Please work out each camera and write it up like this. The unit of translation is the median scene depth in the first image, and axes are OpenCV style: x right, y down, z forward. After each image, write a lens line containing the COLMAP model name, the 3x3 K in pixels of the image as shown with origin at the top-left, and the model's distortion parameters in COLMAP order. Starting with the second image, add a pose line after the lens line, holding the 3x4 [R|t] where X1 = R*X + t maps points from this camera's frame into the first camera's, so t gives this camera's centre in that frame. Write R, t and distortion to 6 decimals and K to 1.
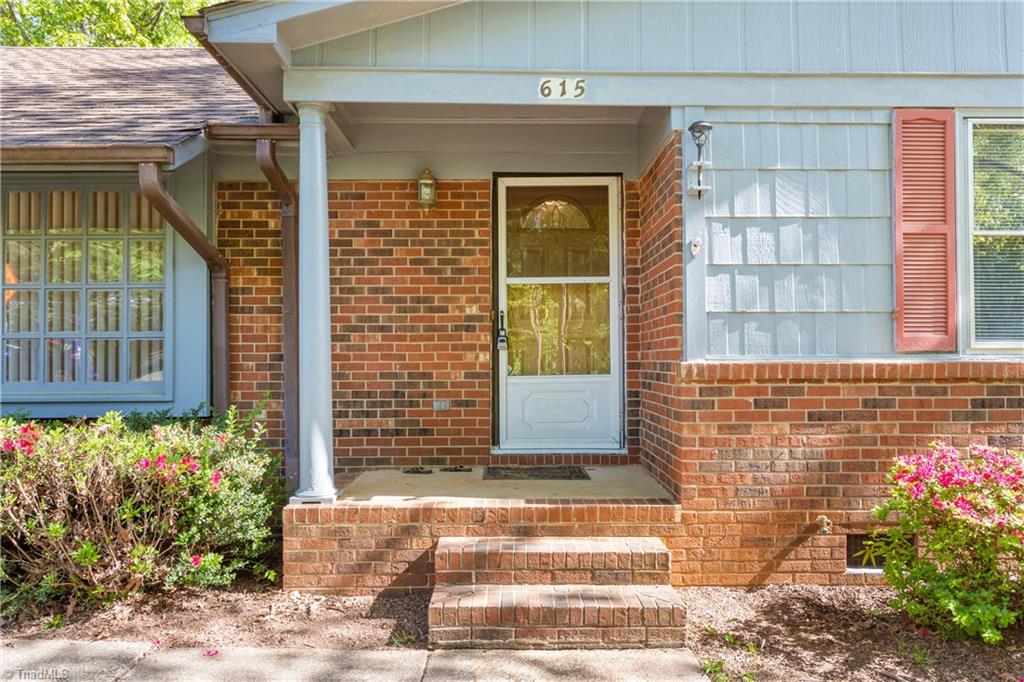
lens RADIAL K [[714.1, 0, 511.9], [0, 714.1, 347.3], [0, 0, 1]] dist [0.002245, 0.000517]
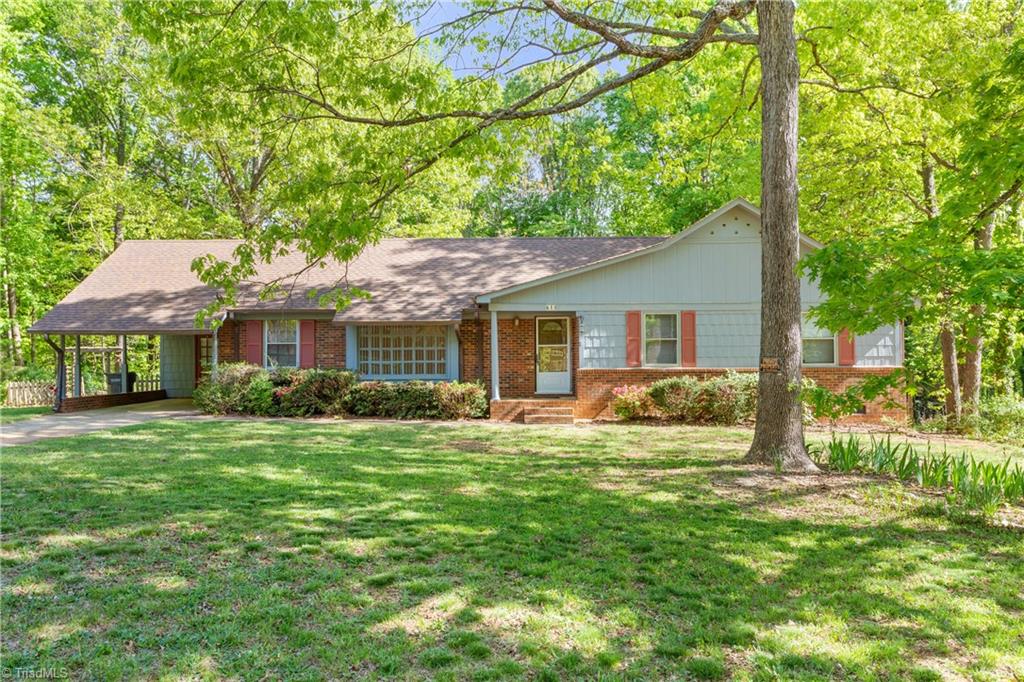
lens RADIAL K [[899.1, 0, 511.3], [0, 899.1, 343.9], [0, 0, 1]] dist [0.019321, 0.003290]
pose [[0.999605, -0.002910, -0.027941, -0.022610], [0.003117, 0.999968, 0.007361, -0.177144], [0.027919, -0.007446, 0.999582, -4.574613]]
